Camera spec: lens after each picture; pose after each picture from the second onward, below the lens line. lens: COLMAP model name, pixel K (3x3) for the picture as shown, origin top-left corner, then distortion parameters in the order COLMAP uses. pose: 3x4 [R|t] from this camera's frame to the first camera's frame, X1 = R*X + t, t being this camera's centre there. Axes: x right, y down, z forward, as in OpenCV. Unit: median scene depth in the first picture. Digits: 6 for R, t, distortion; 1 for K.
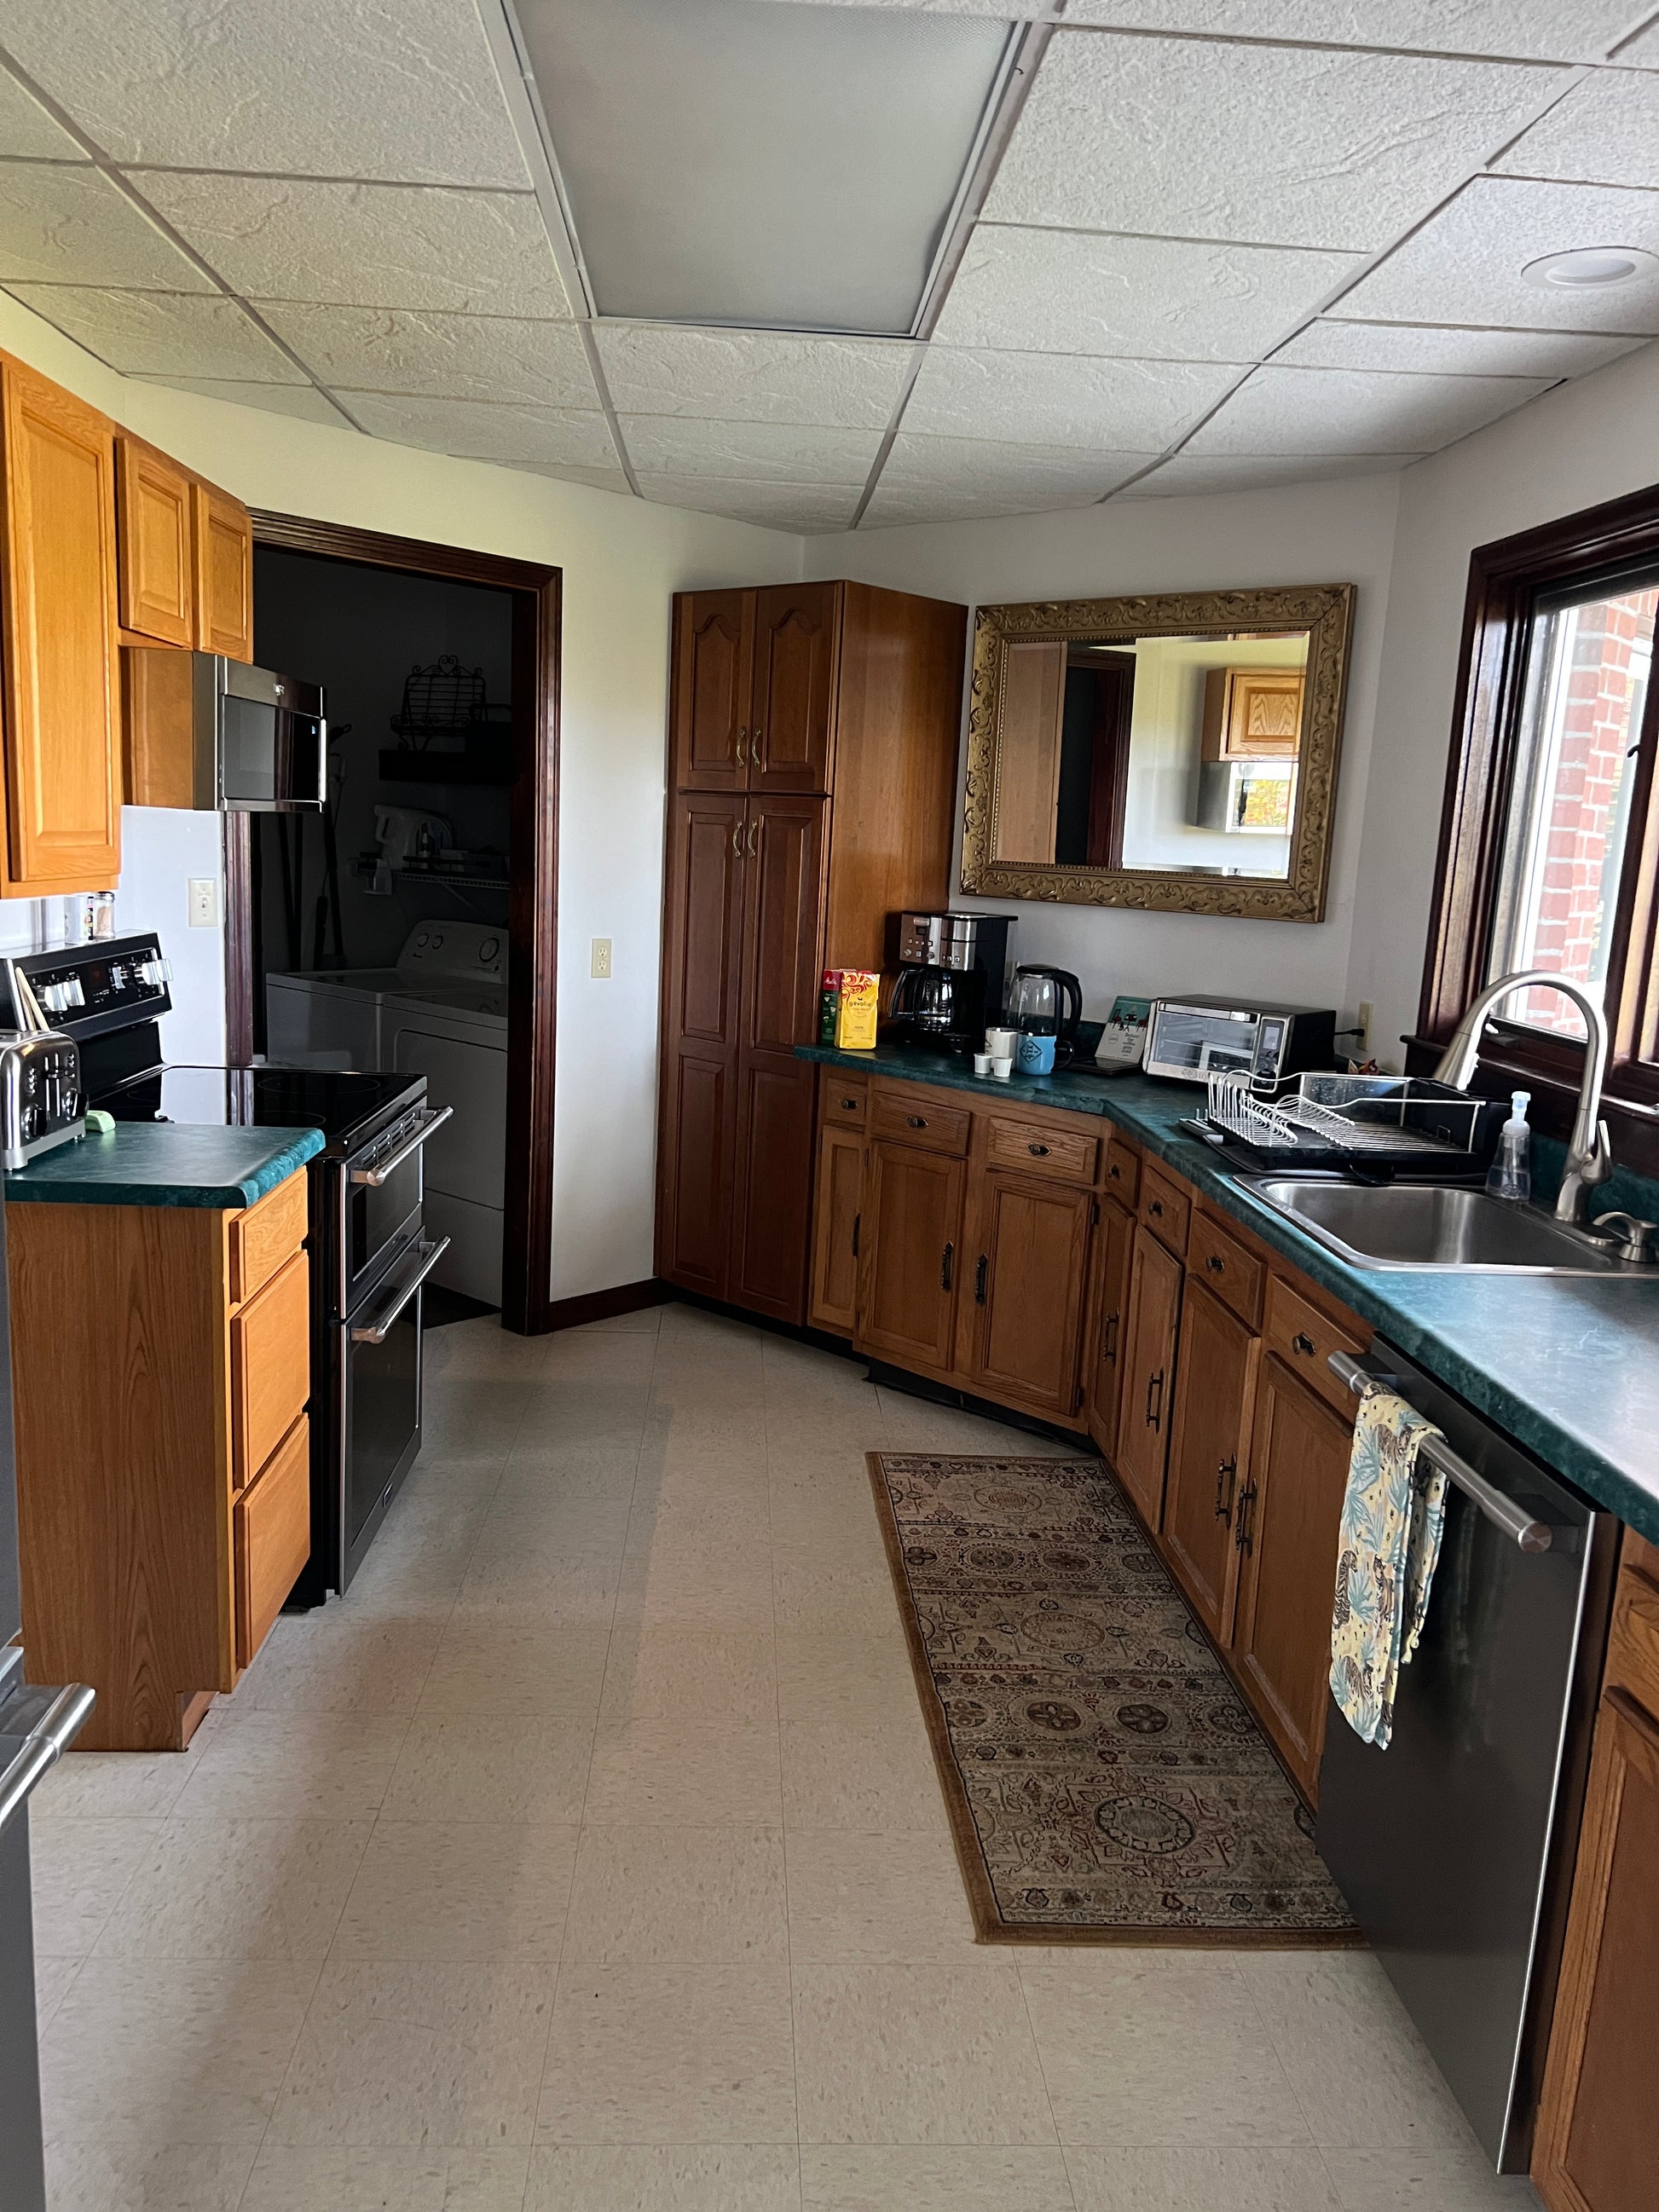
lens RADIAL K [[1660.2, 0, 829.4], [0, 1660.2, 1101.5], [0, 0, 1]] dist [0.027283, -0.001792]
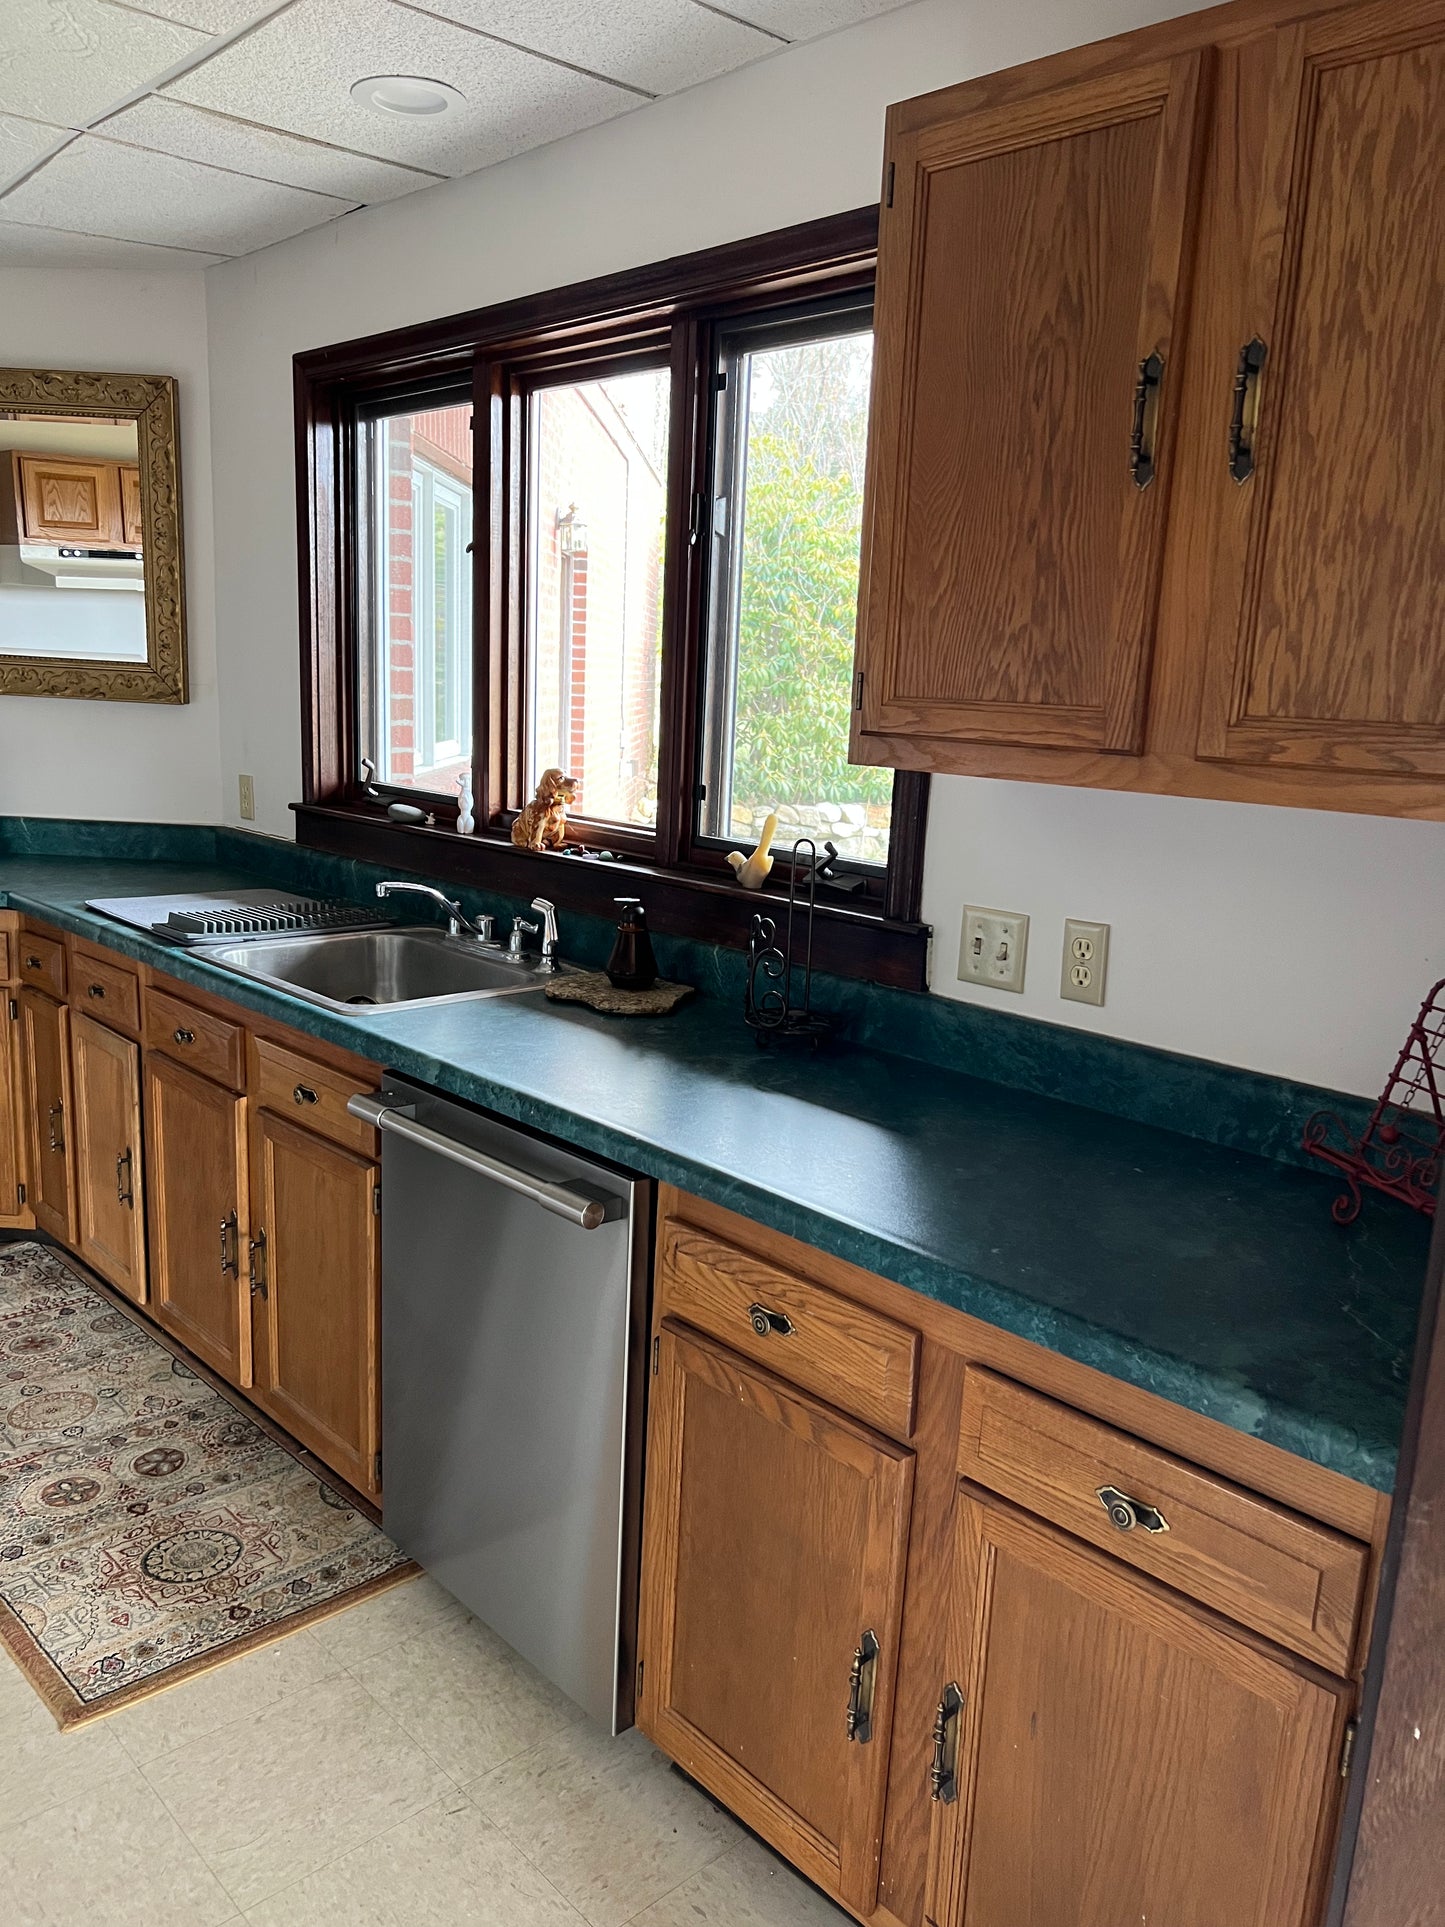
lens RADIAL K [[1446.2, 0, 672.6], [0, 1446.2, 1000.4], [0, 0, 1]] dist [0.027283, -0.001792]
pose [[0.778776, -0.166948, 0.604679, -0.064276], [0.107018, 0.985163, 0.134168, -0.011649], [-0.618106, -0.039776, 0.785088, 0.066571]]
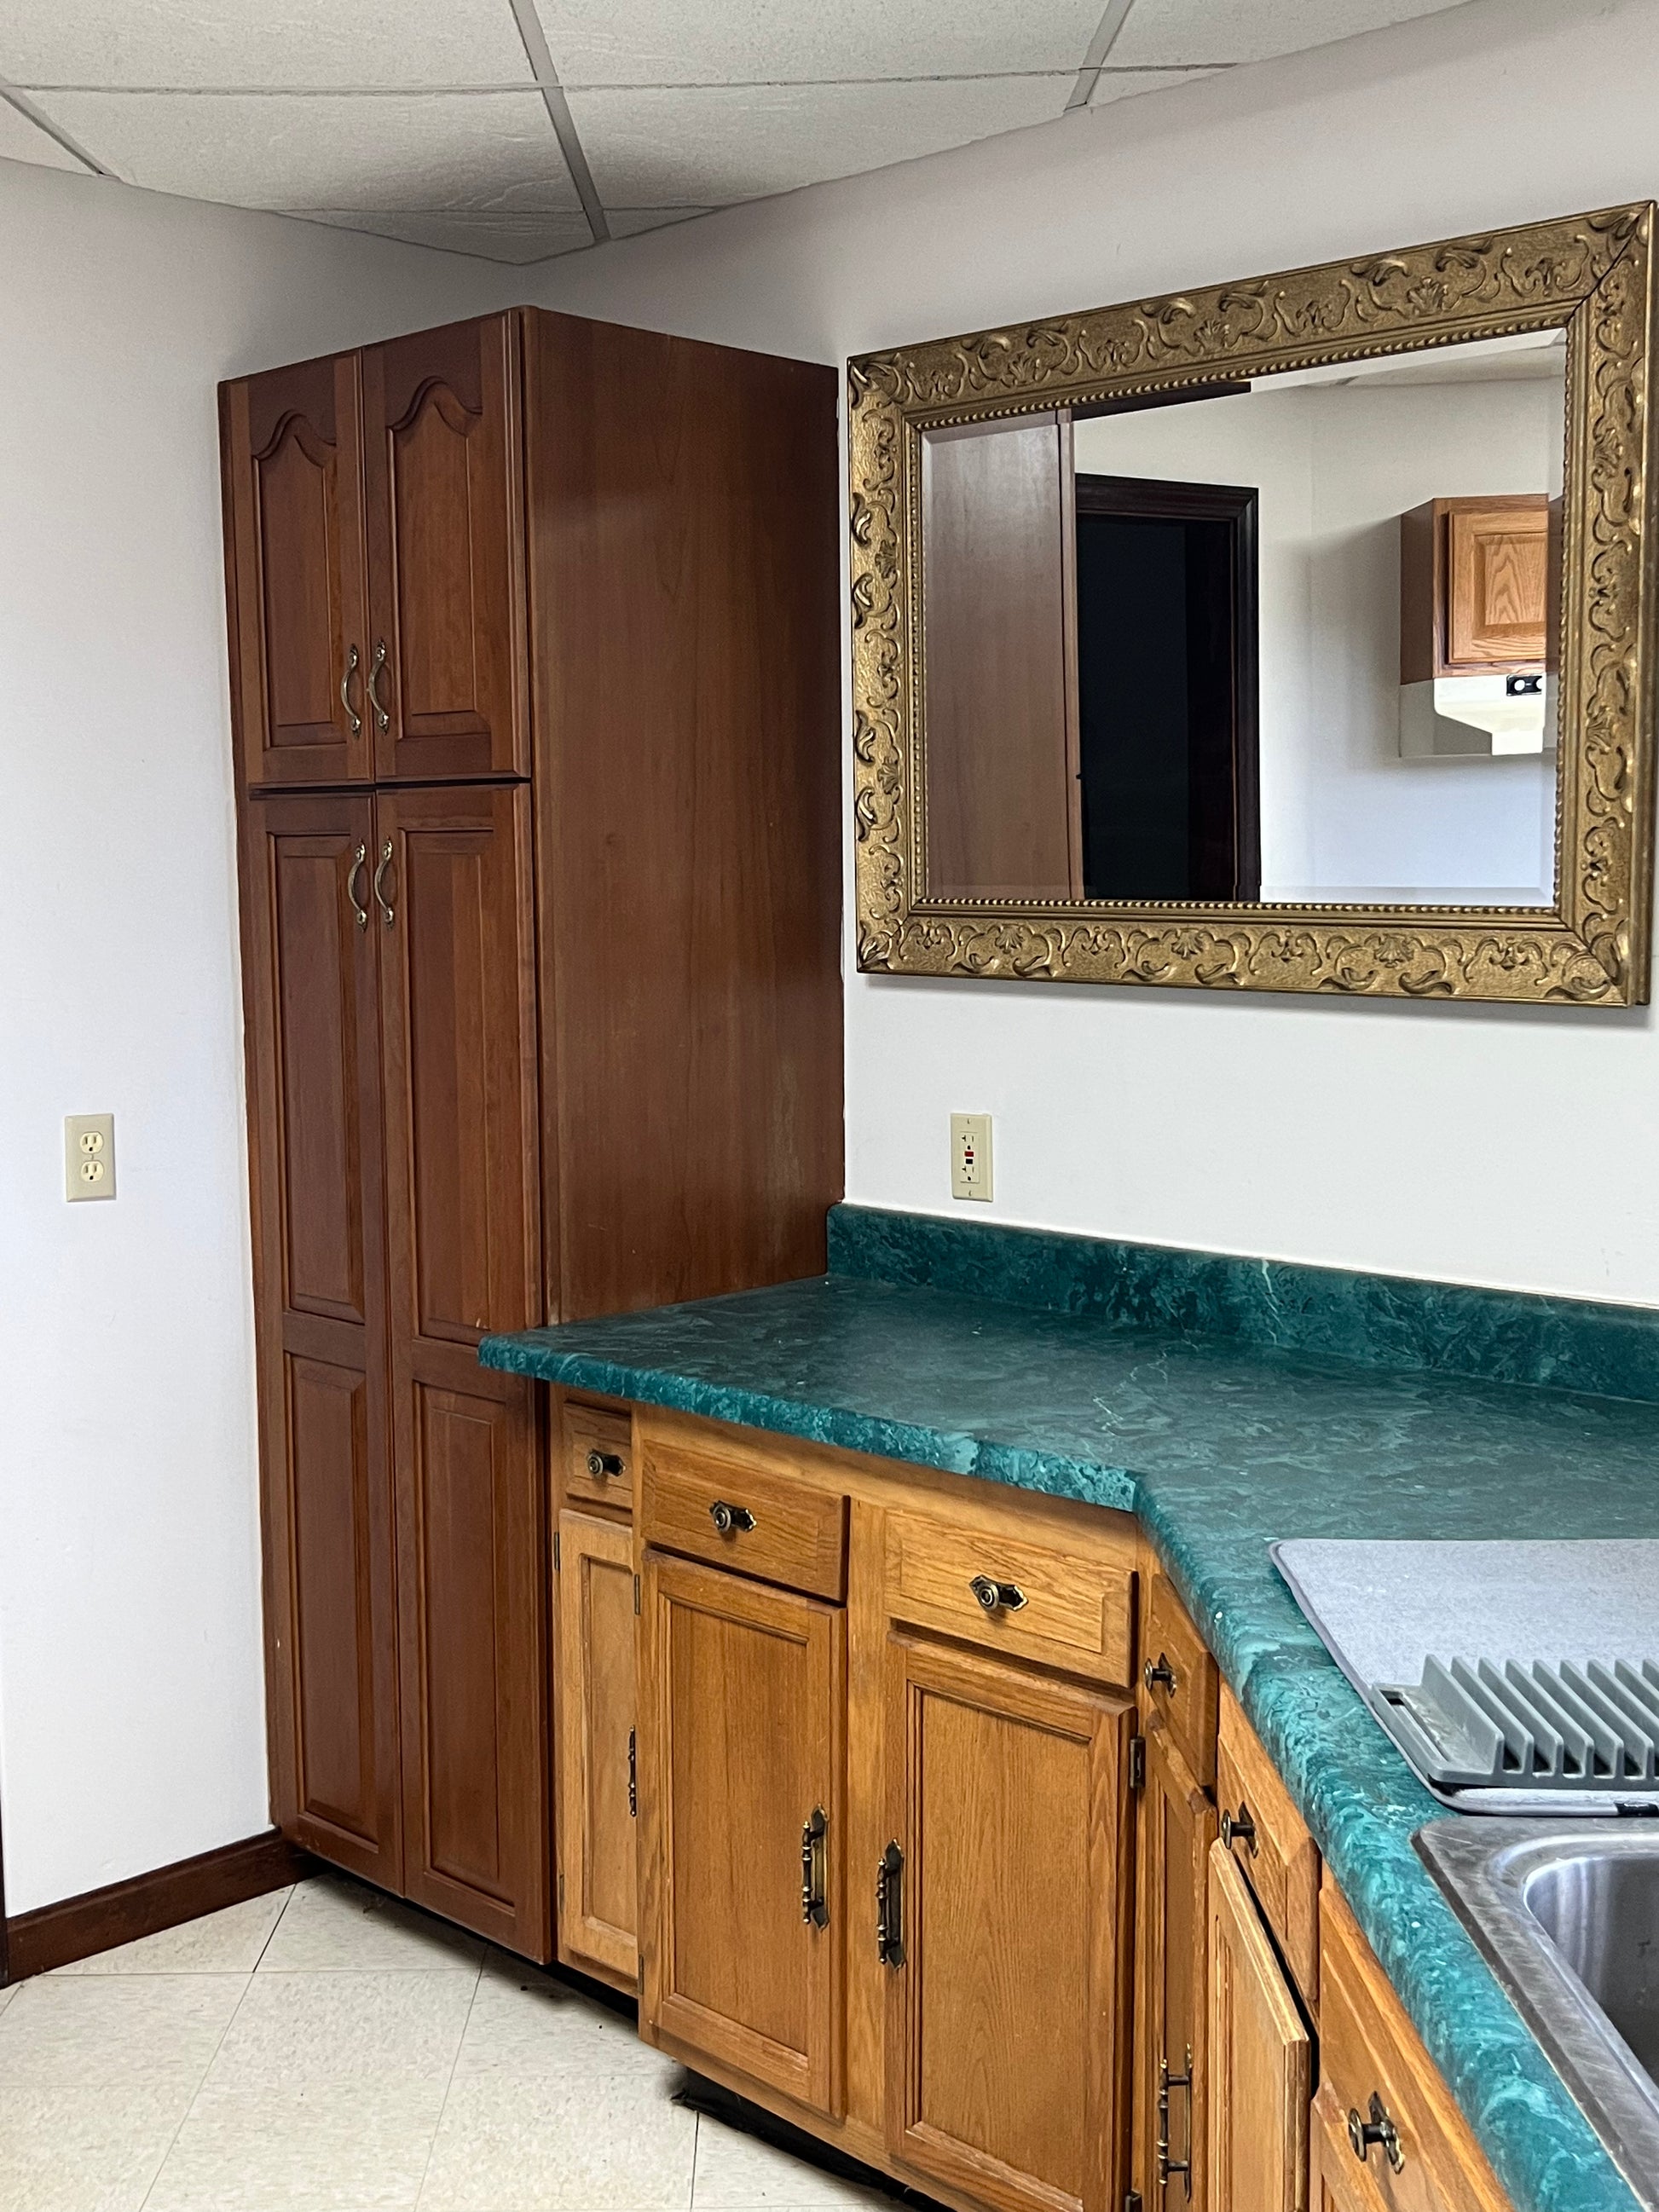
lens RADIAL K [[2415.8, 0, 877.2], [0, 2415.8, 1064.6], [0, 0, 1]] dist [0.014905, 0.000000]
pose [[0.997877, -0.055864, -0.033476, 0.128356], [0.053168, 0.995640, -0.076642, -0.059487], [0.037611, 0.074699, 0.996497, 0.408832]]
